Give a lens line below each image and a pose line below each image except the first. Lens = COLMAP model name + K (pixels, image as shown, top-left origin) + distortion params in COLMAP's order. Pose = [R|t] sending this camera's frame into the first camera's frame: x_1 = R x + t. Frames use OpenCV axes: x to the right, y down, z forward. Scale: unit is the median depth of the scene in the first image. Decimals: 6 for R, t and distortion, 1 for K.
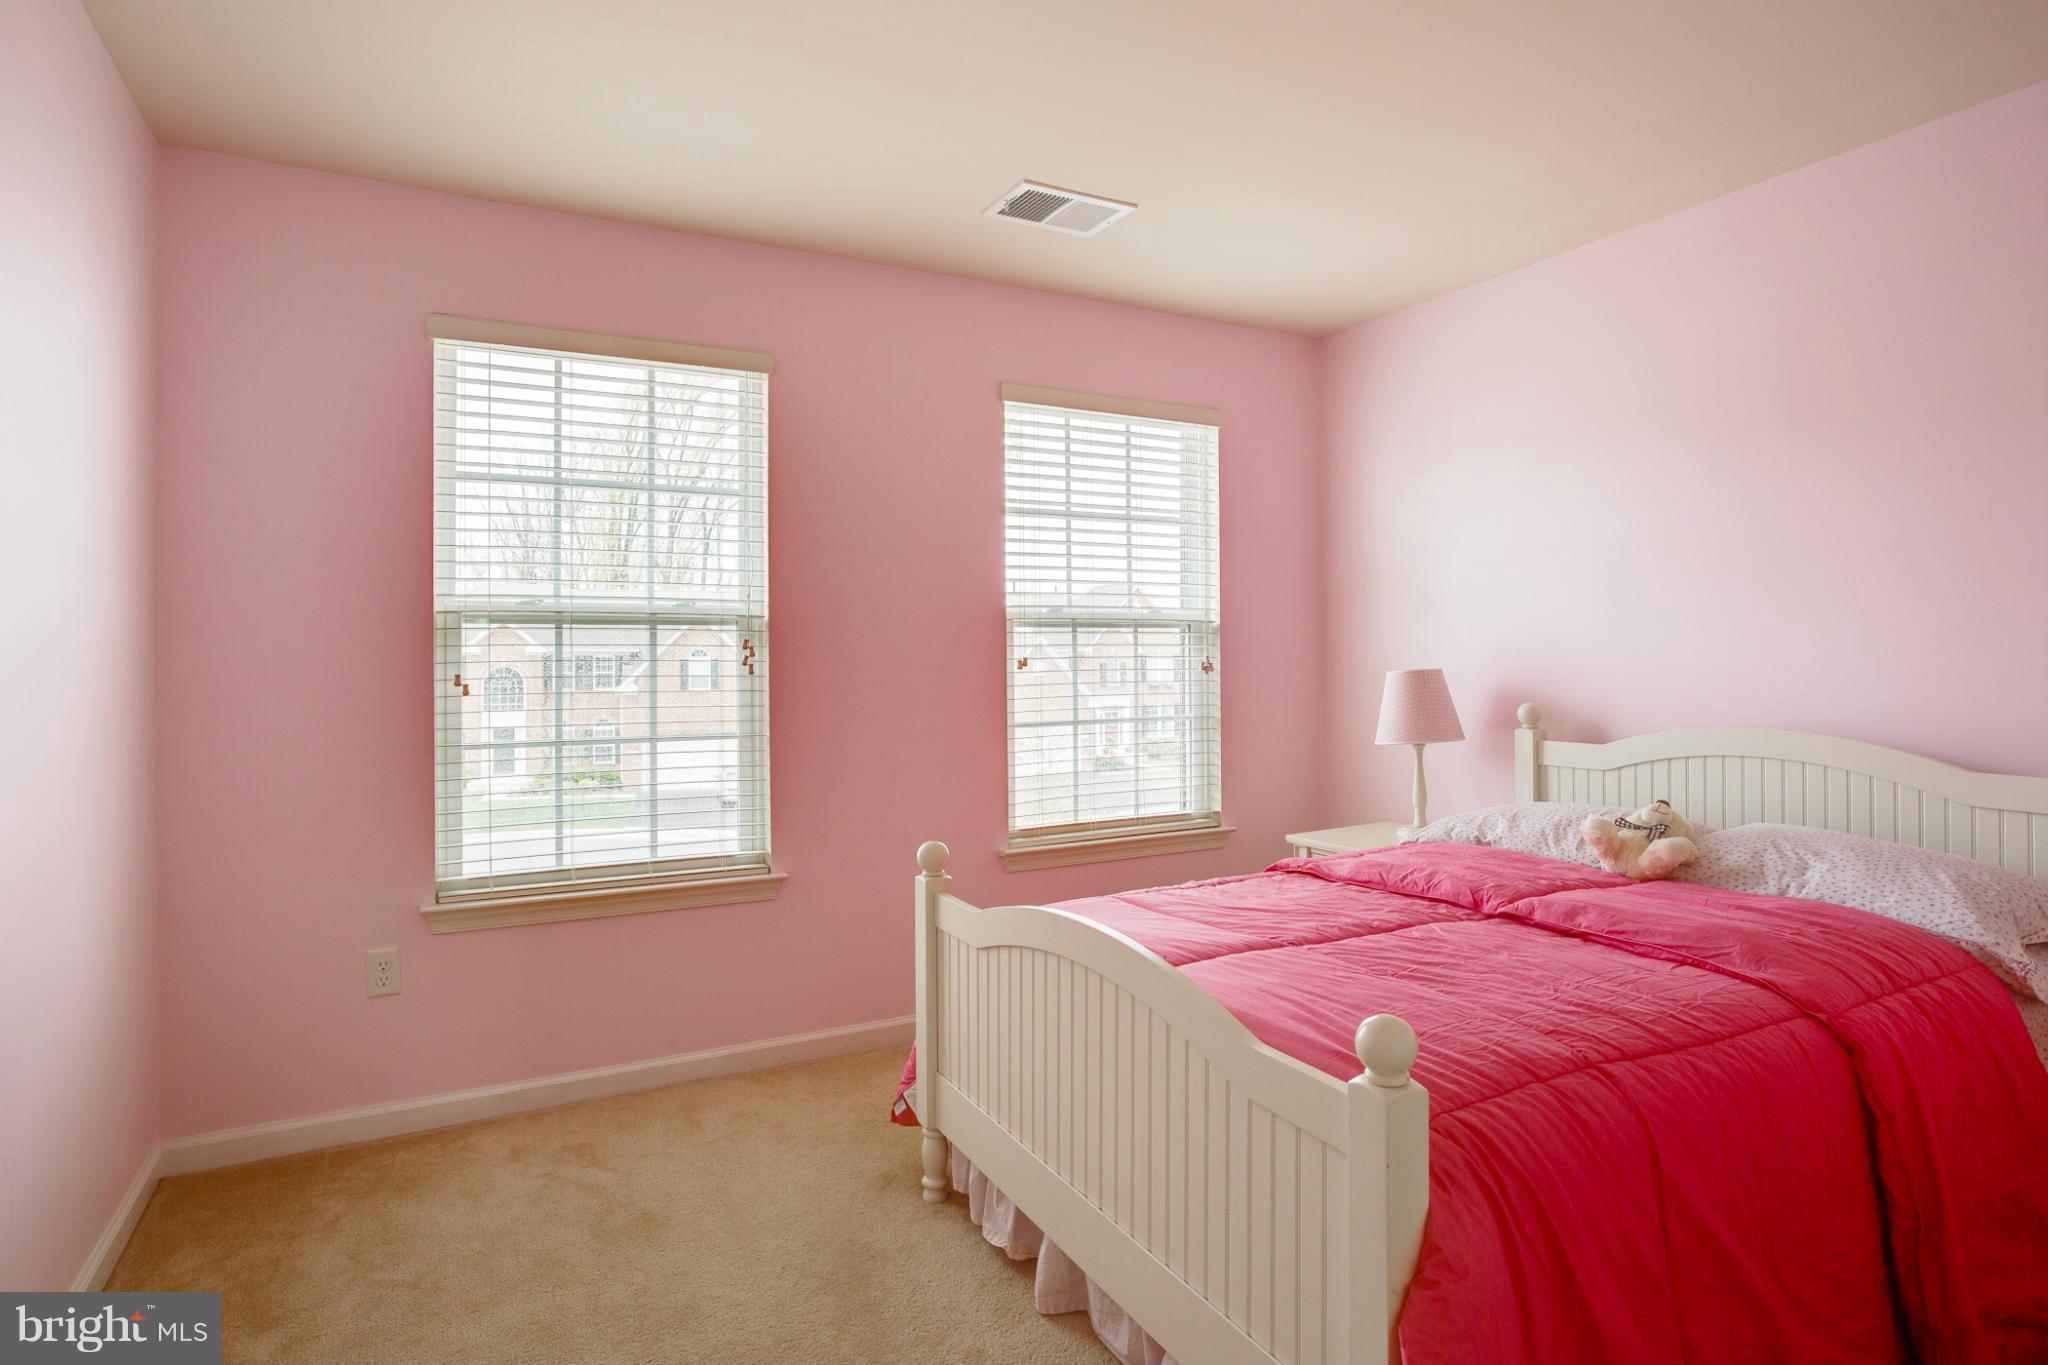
lens RADIAL K [[1108.5, 0, 1027.1], [0, 1108.5, 678.3], [0, 0, 1]] dist [-0.045089, 0.029803]
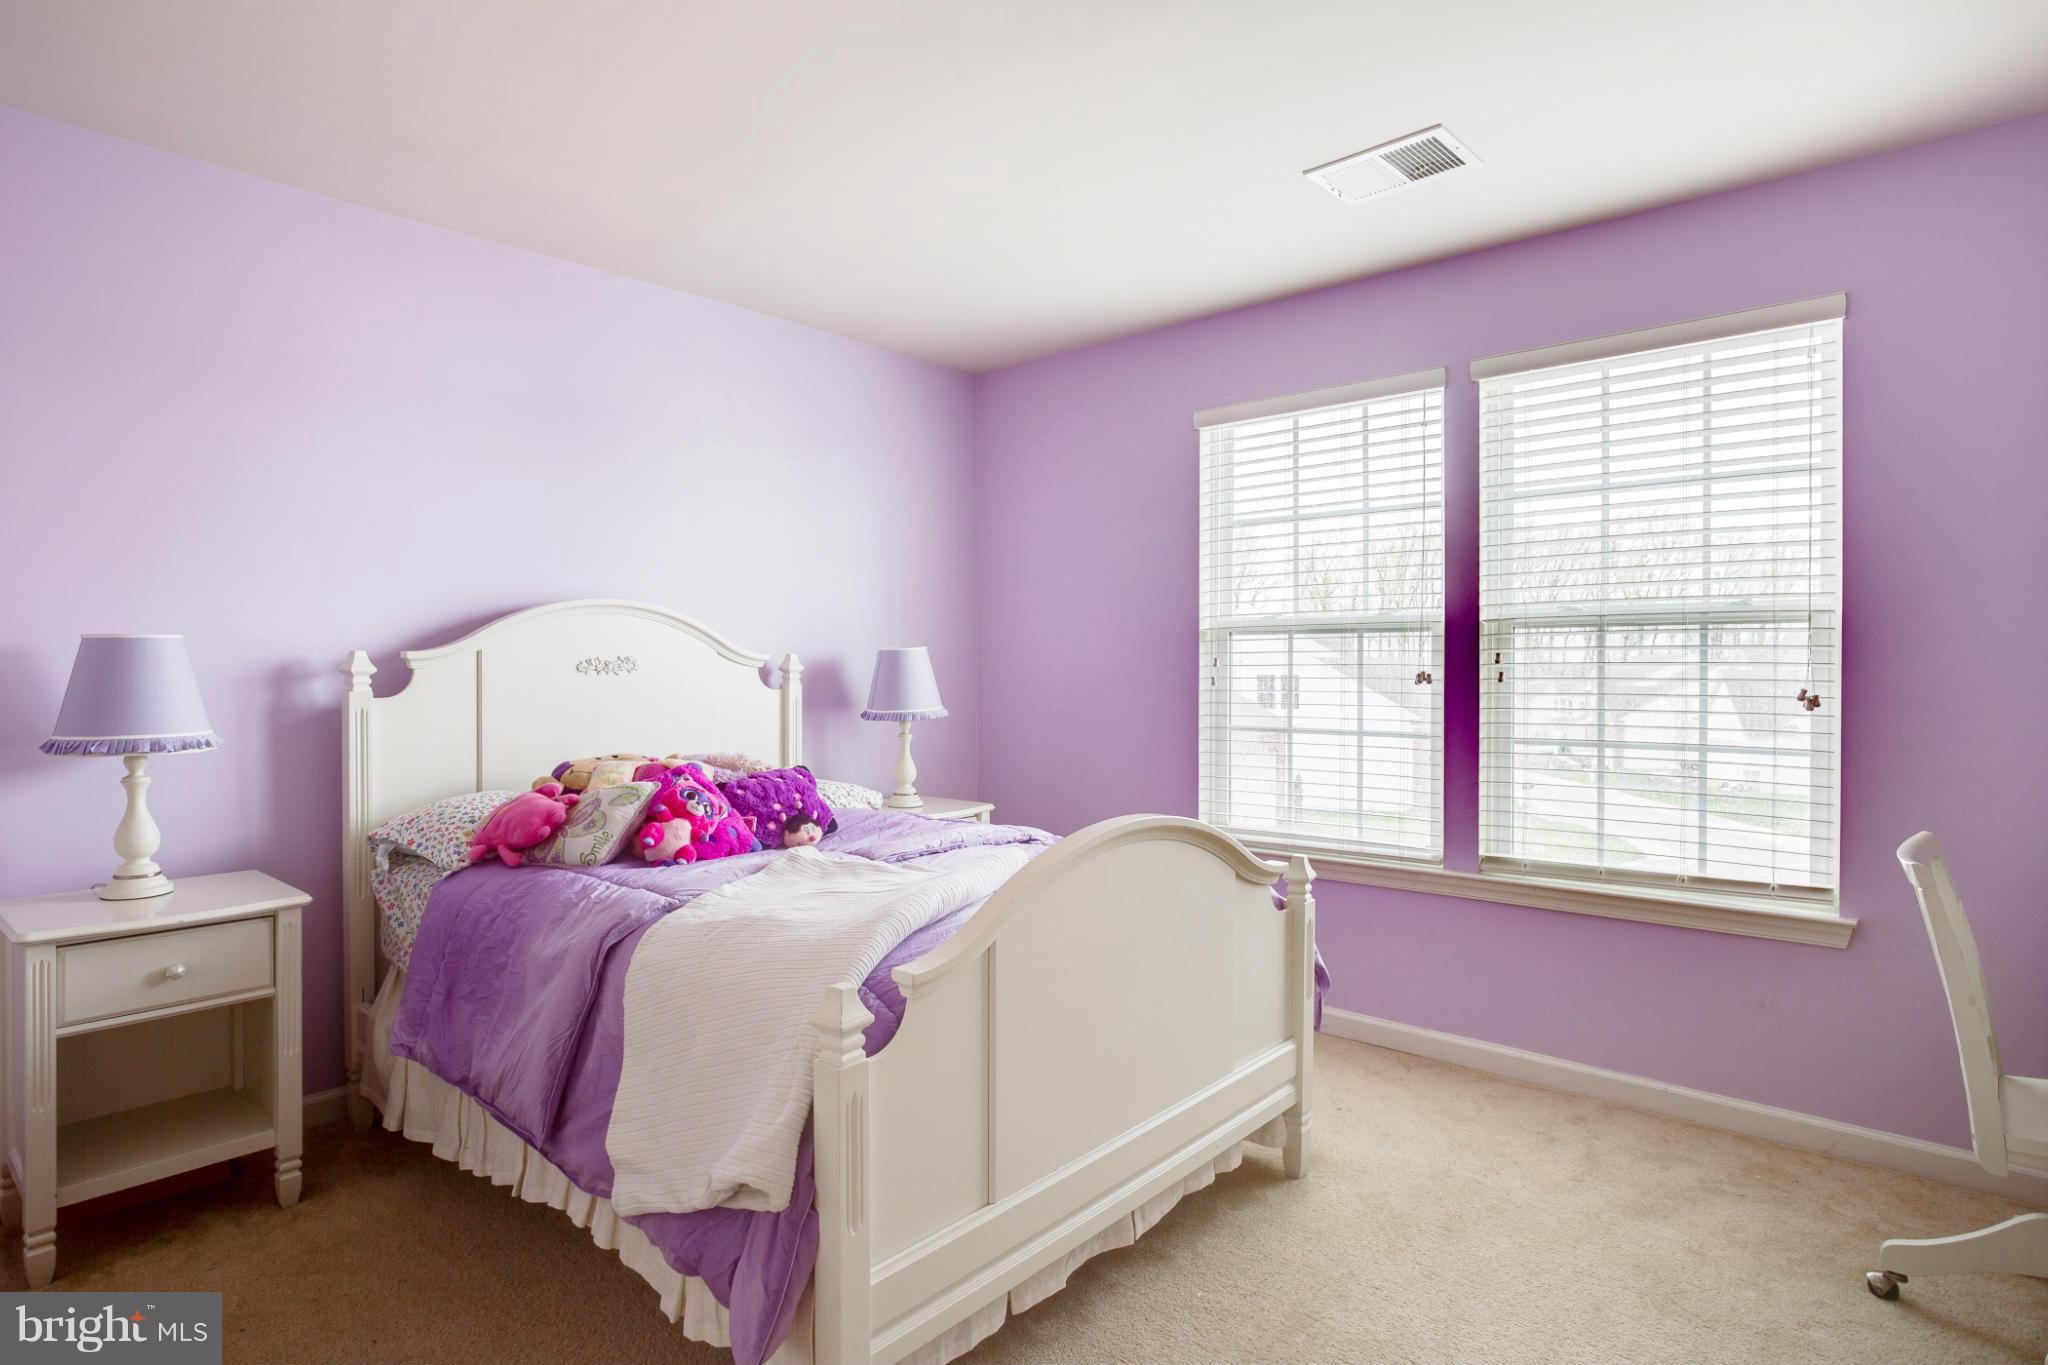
lens RADIAL K [[1033.4, 0, 1024.0], [0, 1033.4, 682.5], [0, 0, 1]] dist [-0.002039, -0.000201]
pose [[0.375531, 0.020252, -0.926589, 0.533464], [-0.016074, 0.999753, 0.015337, -0.008324], [0.926670, 0.009134, 0.375764, 0.289044]]
